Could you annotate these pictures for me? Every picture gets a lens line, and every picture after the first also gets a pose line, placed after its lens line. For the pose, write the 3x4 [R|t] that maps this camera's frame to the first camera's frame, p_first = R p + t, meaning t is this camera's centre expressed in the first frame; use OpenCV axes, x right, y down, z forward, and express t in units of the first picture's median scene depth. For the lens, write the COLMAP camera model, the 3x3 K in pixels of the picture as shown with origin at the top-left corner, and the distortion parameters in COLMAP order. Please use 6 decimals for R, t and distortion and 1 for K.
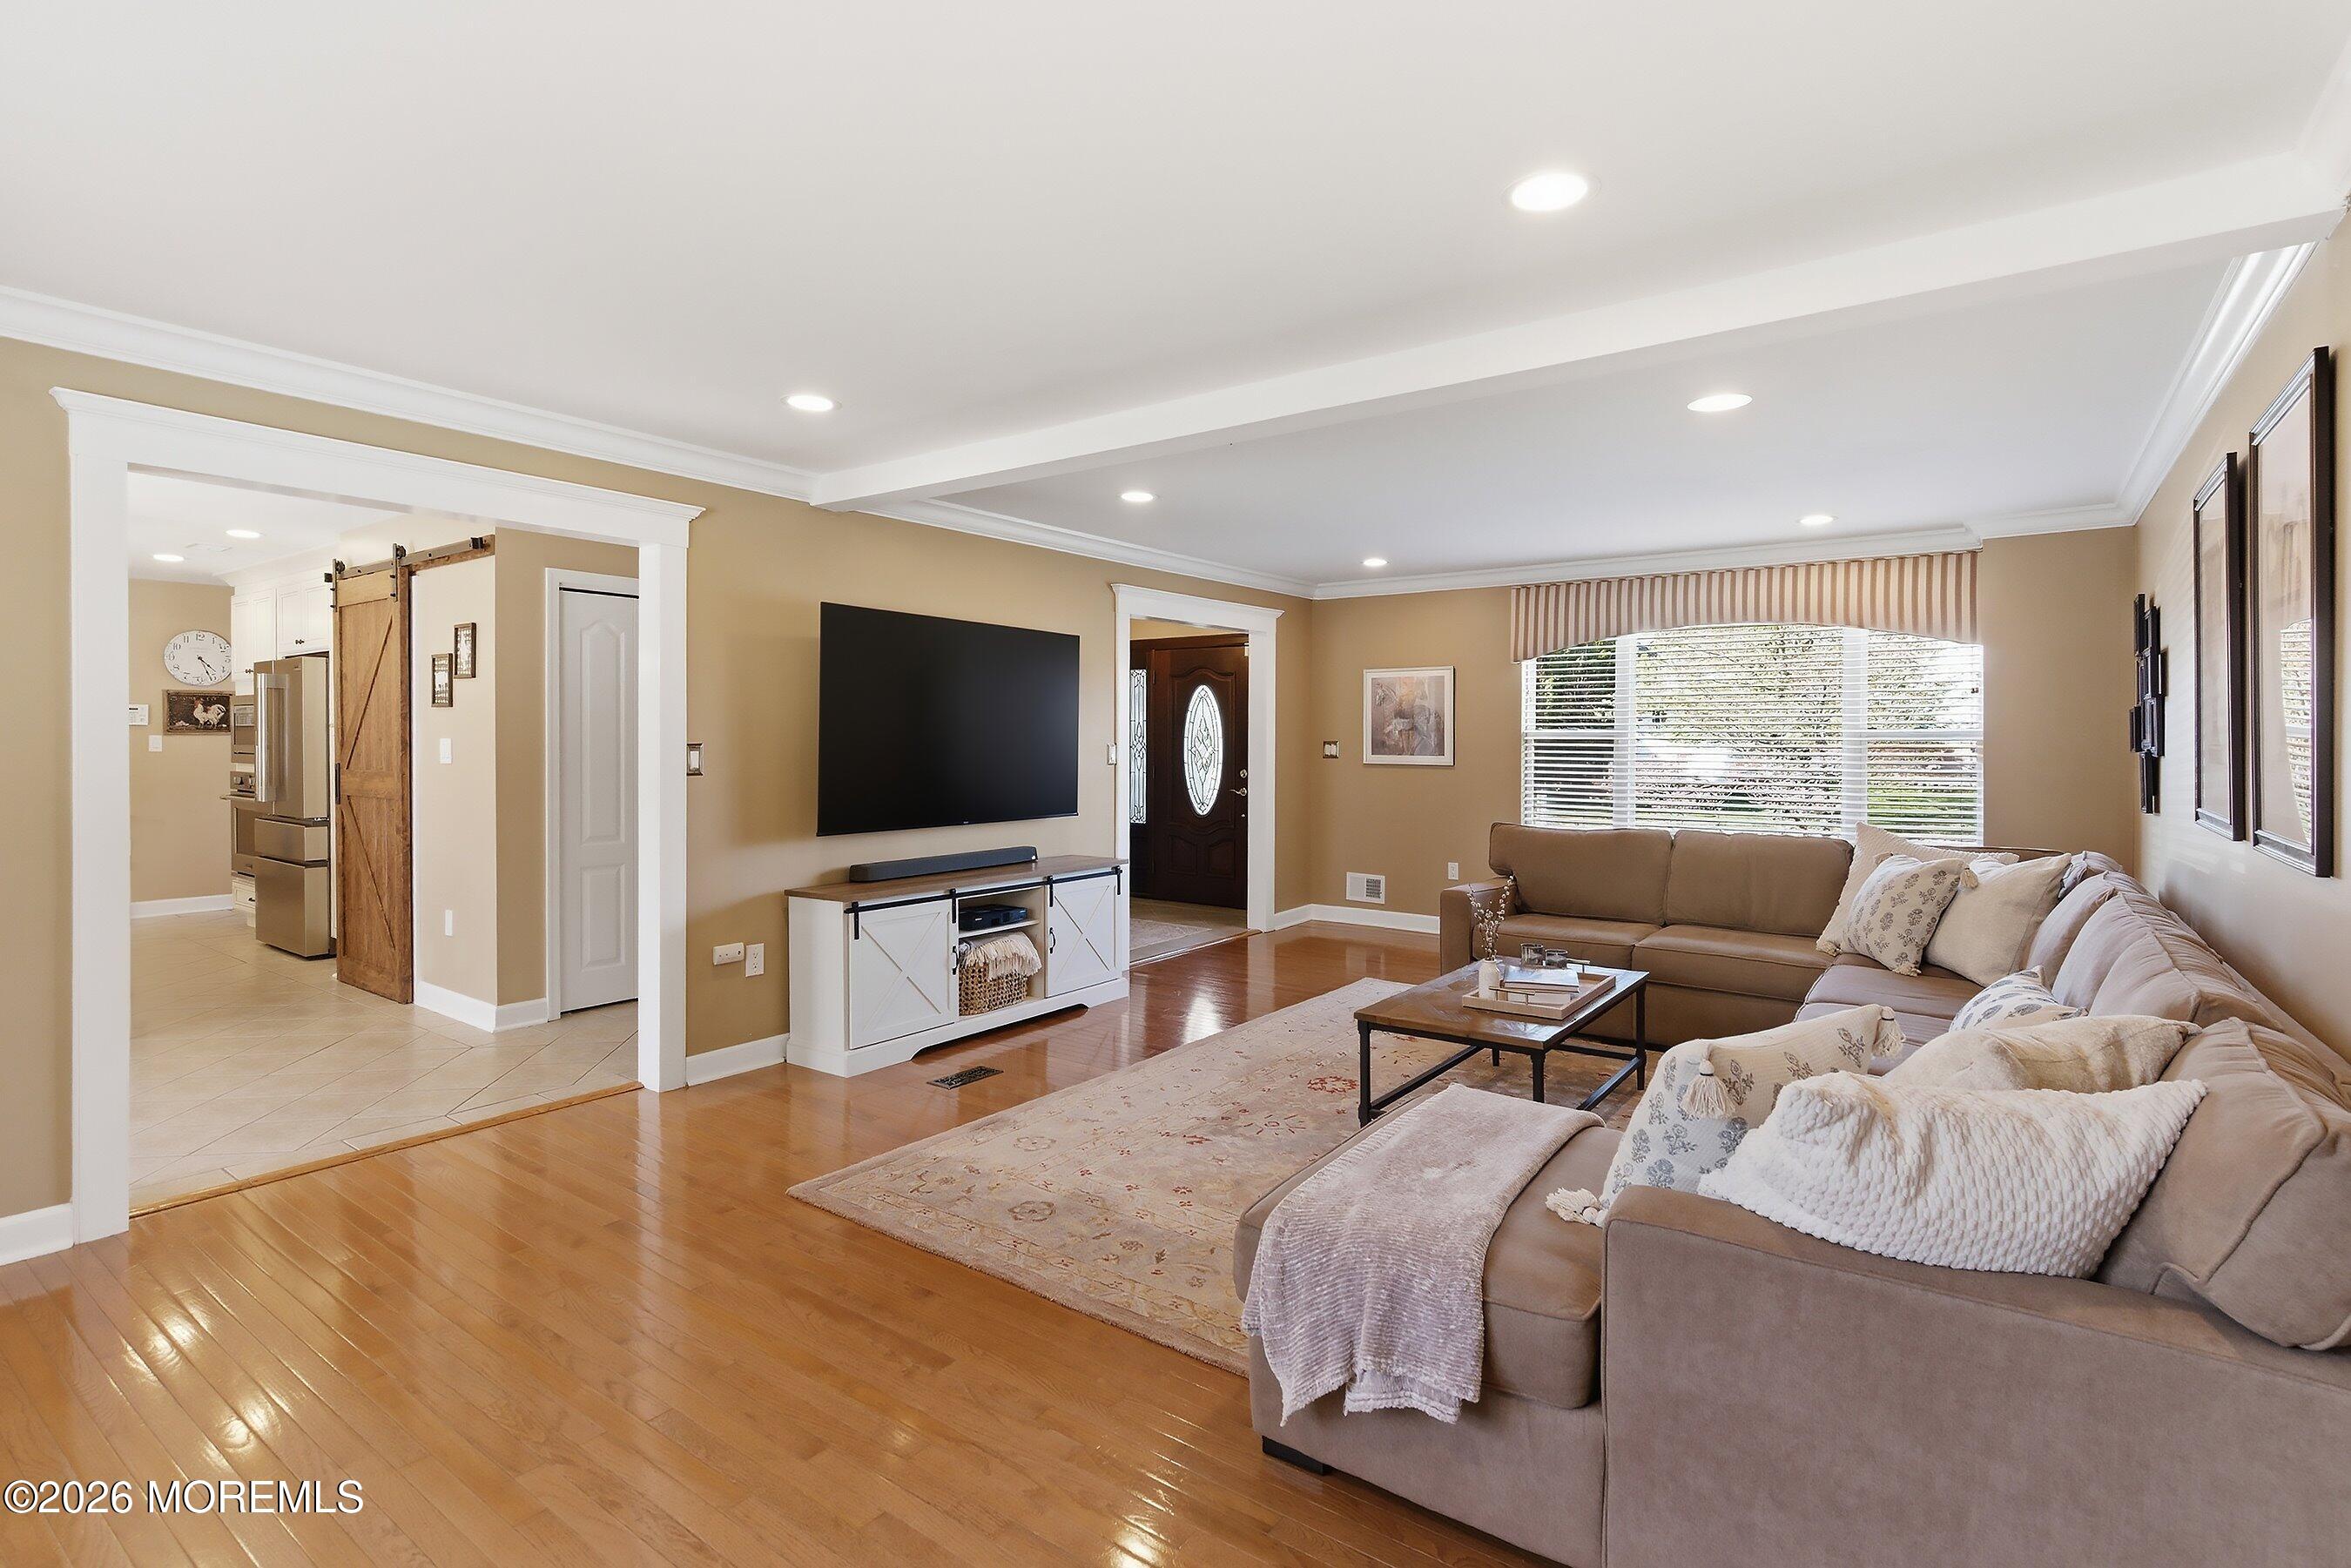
lens RADIAL K [[1117.7, 0, 1170.1], [0, 1117.7, 757.0], [0, 0, 1]] dist [0.000234, -0.000082]
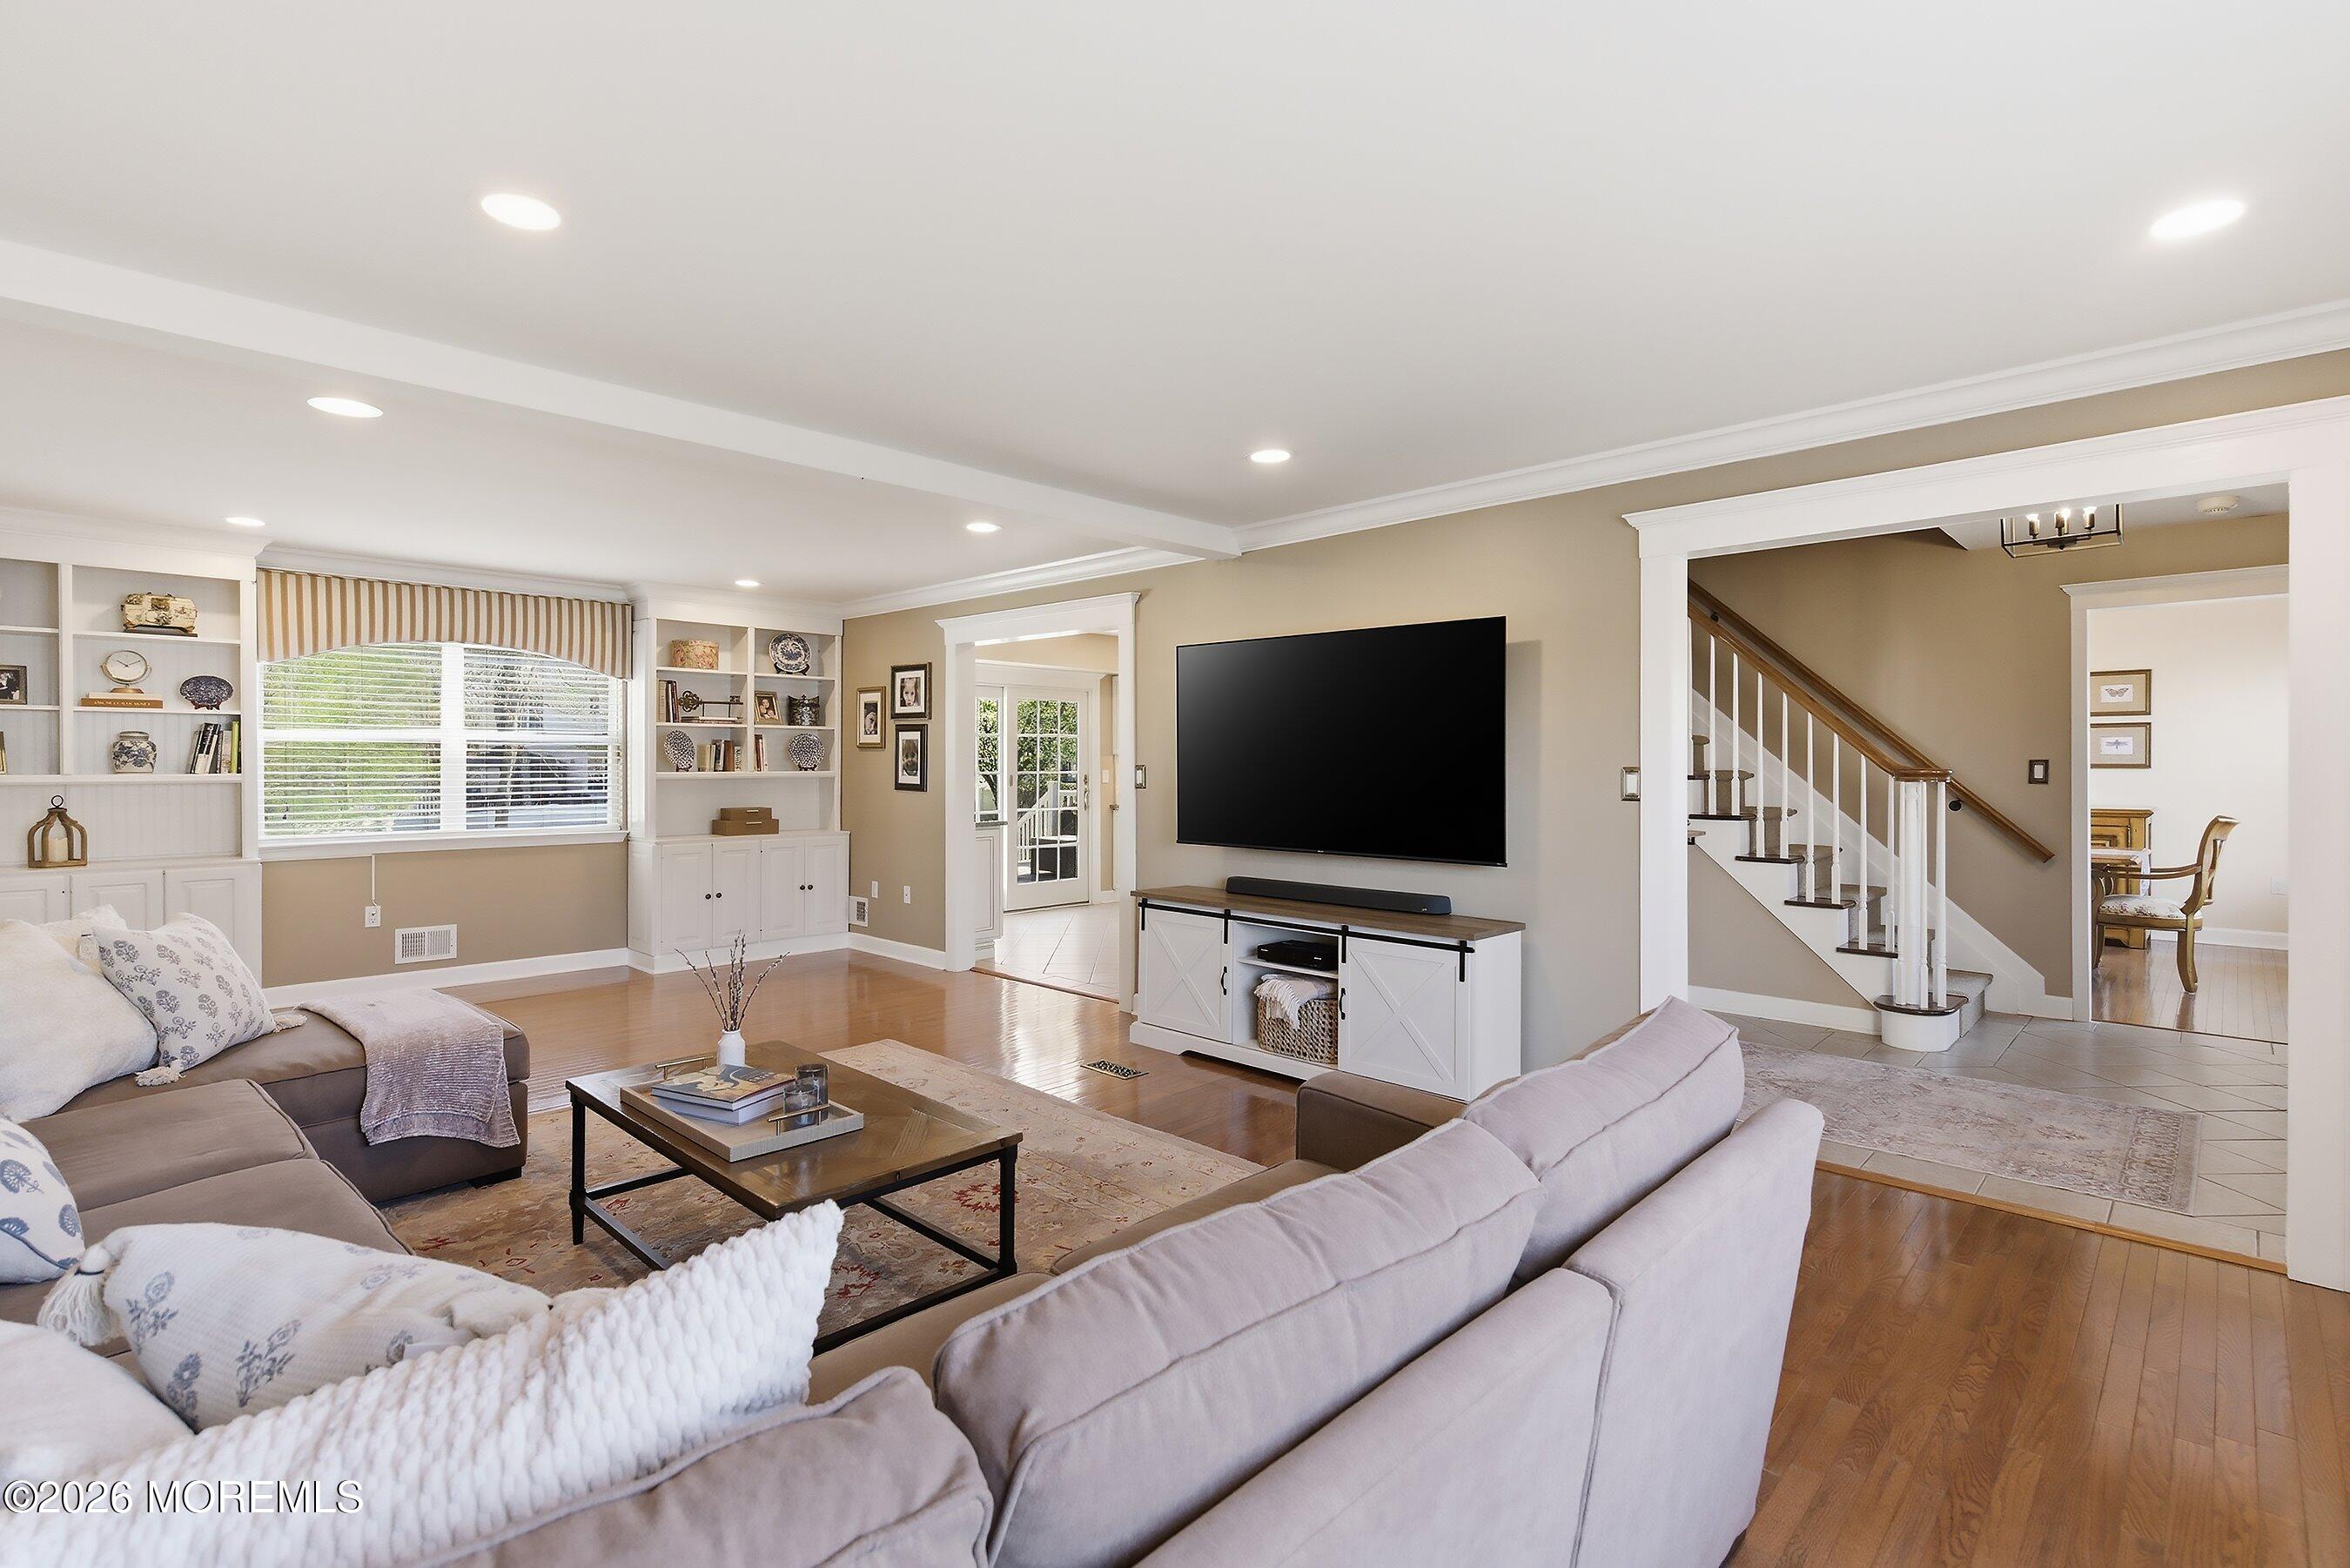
lens RADIAL K [[1117.1, 0, 1169.6], [0, 1117.1, 757.1], [0, 0, 1]] dist [0.000234, -0.000082]
pose [[-0.127778, -0.007268, -0.991776, 0.778458], [-0.017180, 0.999839, -0.005113, -0.013130], [0.991654, 0.016386, -0.127882, 1.027491]]
